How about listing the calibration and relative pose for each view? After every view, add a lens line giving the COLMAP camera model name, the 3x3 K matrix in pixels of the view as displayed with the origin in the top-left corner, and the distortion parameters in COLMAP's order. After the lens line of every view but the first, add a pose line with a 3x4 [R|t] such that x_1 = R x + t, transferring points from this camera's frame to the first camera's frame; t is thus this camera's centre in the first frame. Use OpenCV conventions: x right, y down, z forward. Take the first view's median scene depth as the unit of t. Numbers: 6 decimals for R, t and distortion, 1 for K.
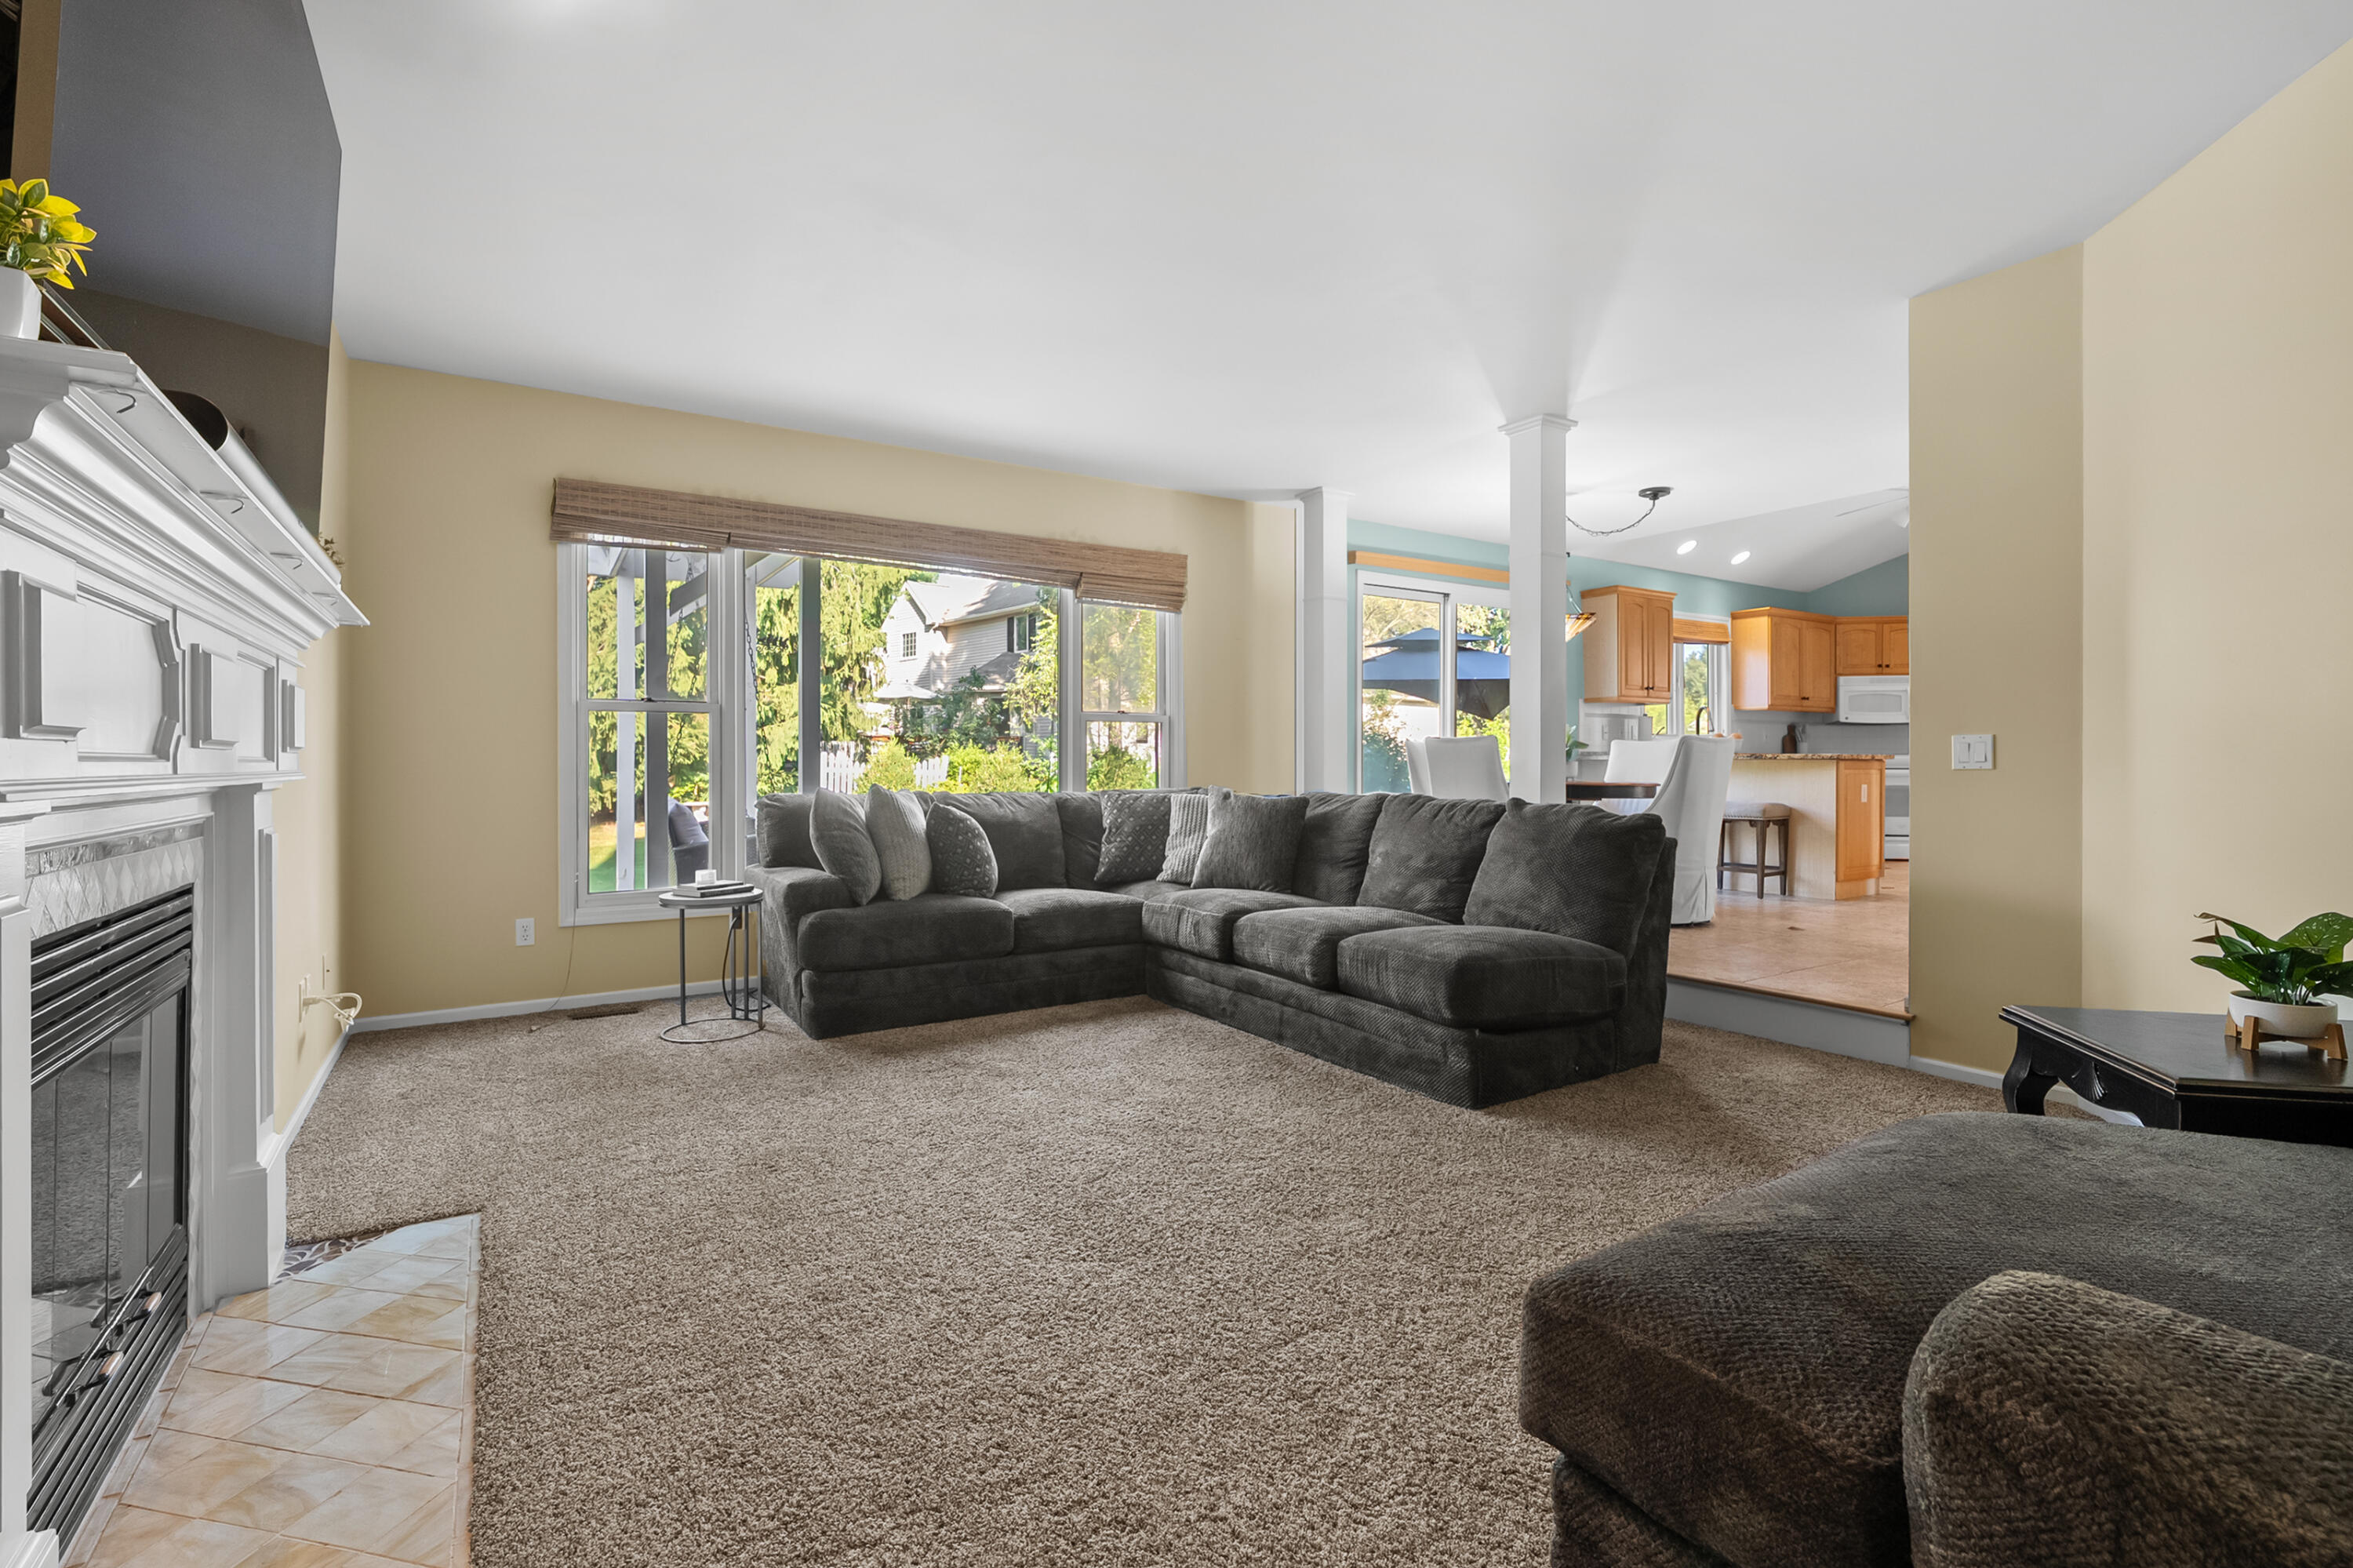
lens RADIAL K [[1068.7, 0, 1166.2], [0, 1068.7, 769.5], [0, 0, 1]] dist [-0.004769, 0.000760]
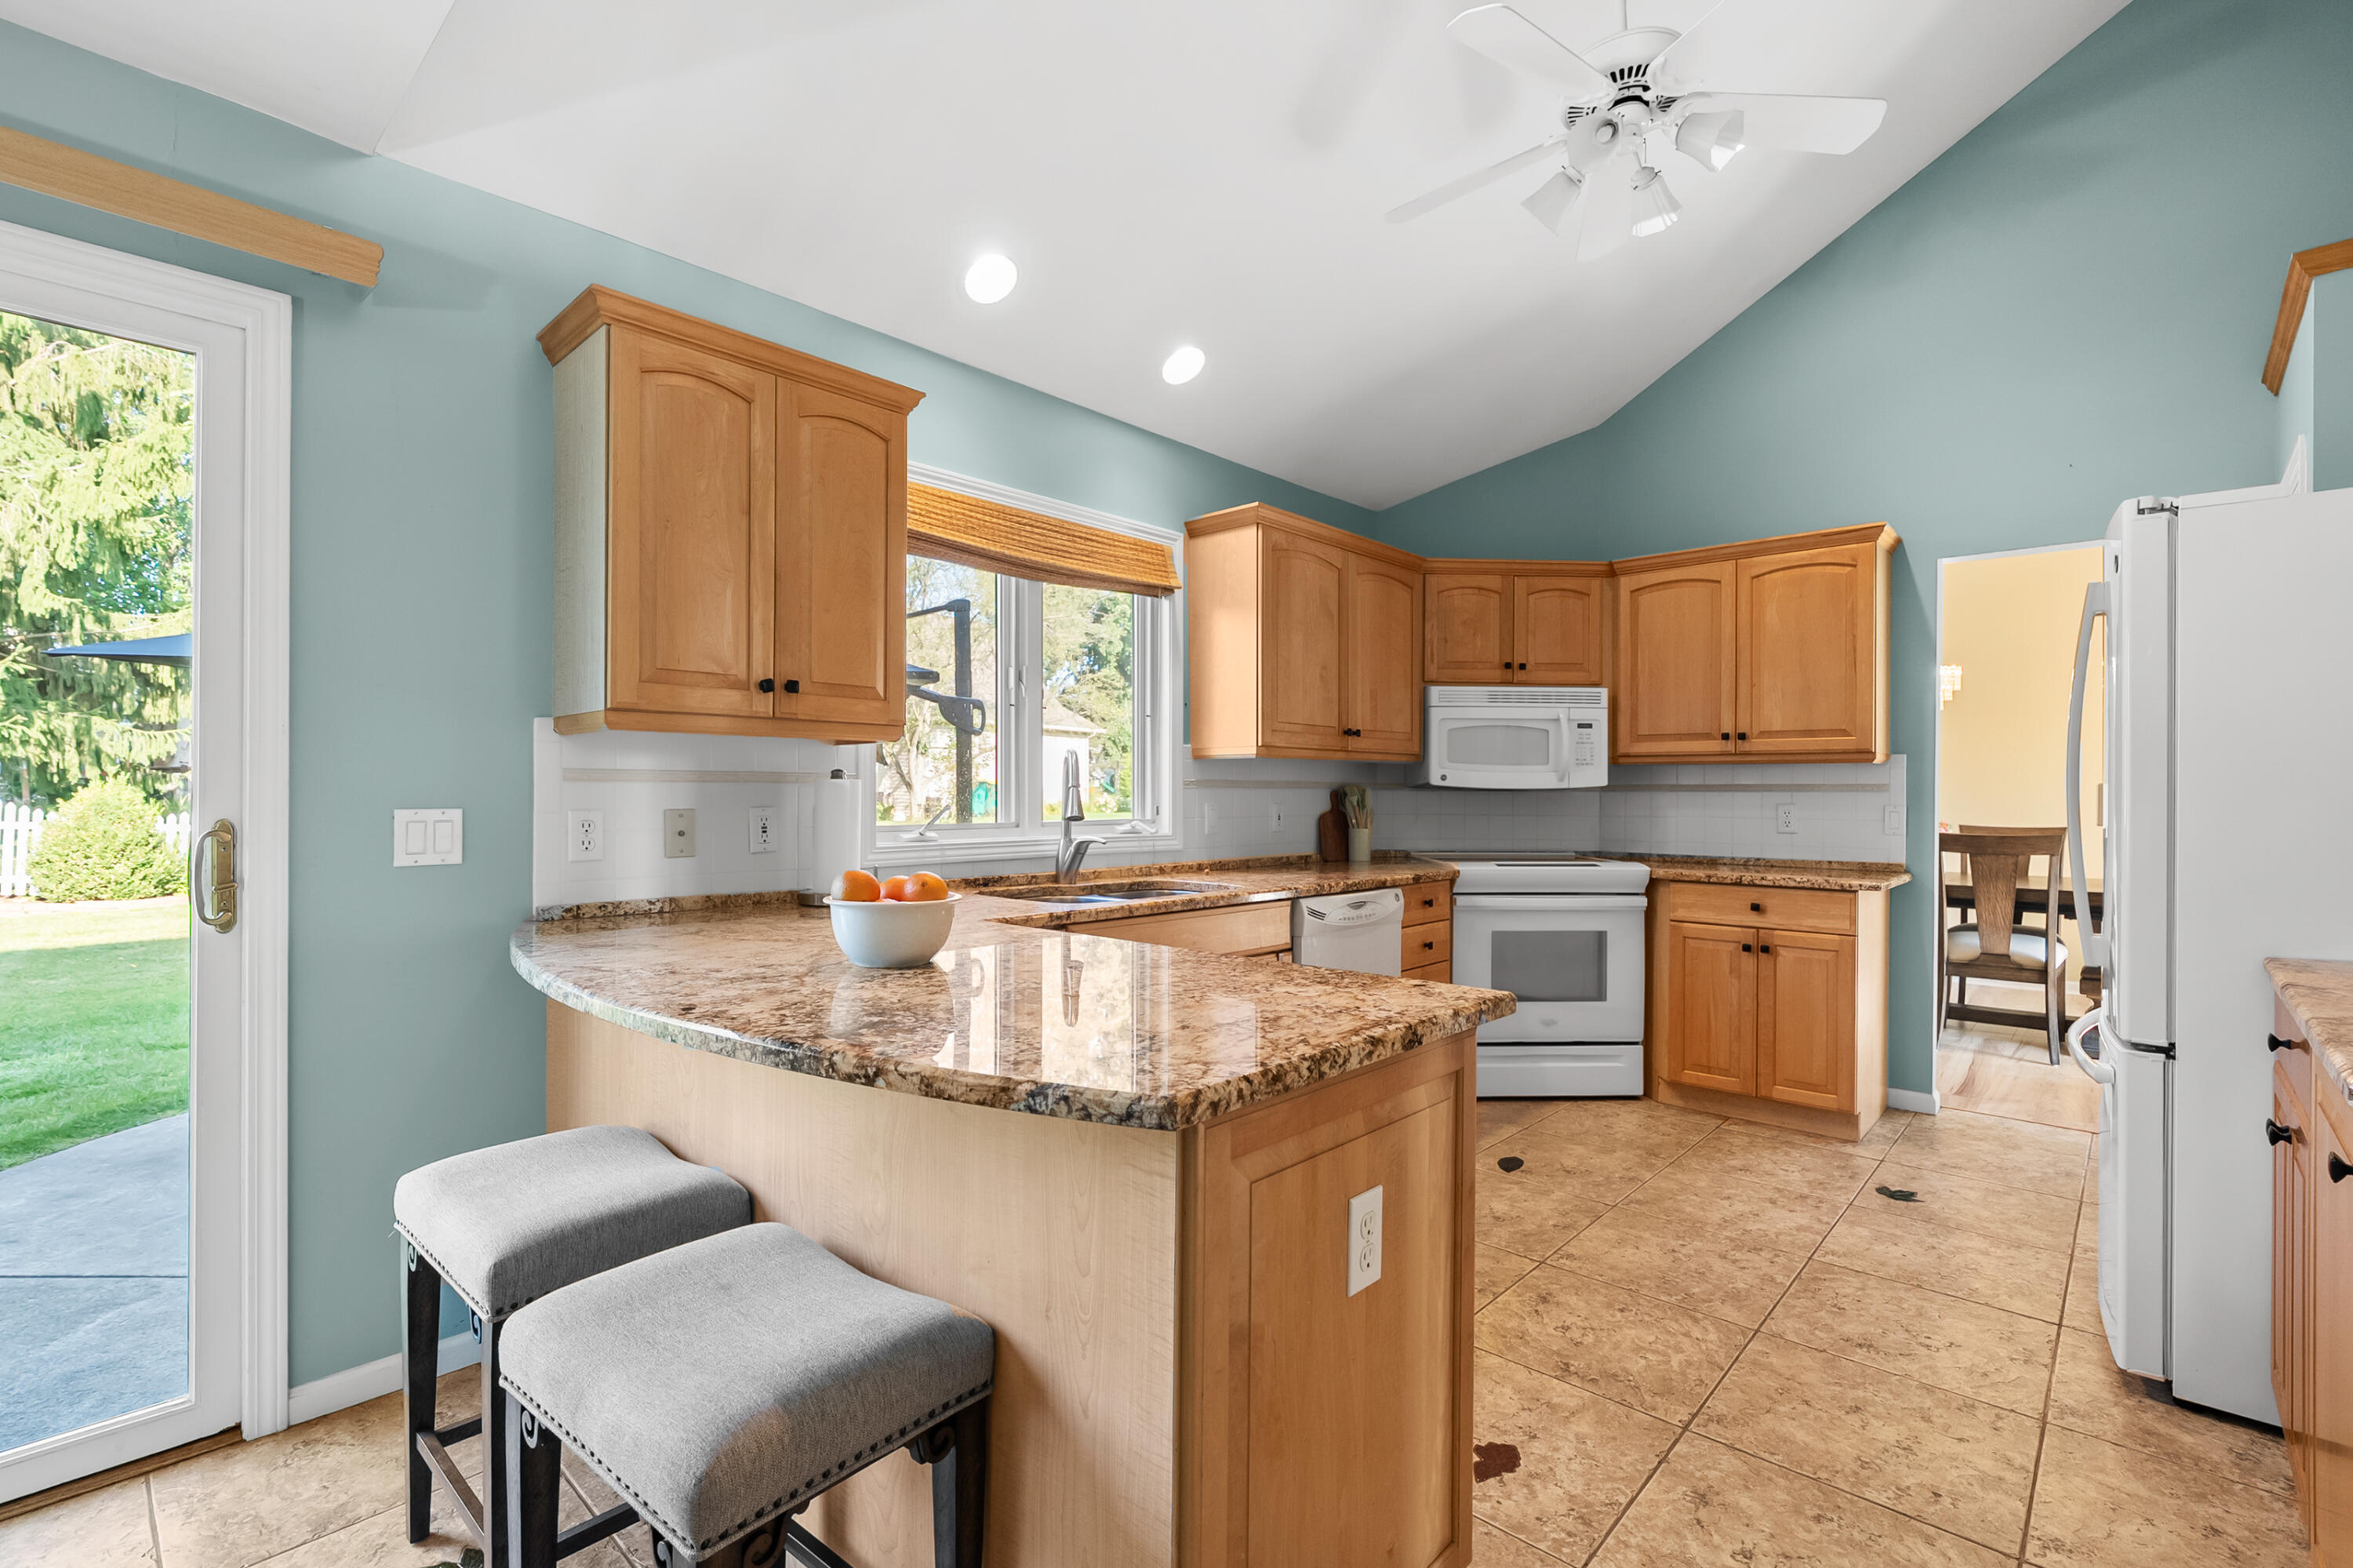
lens RADIAL K [[1068.7, 0, 1177.1], [0, 1068.7, 797.5], [0, 0, 1]] dist [-0.004769, 0.000760]
pose [[0.964885, 0.001609, 0.262669, 0.420588], [-0.002245, 0.999995, 0.002119, -0.041680], [-0.262664, -0.002635, 0.964884, 0.607418]]
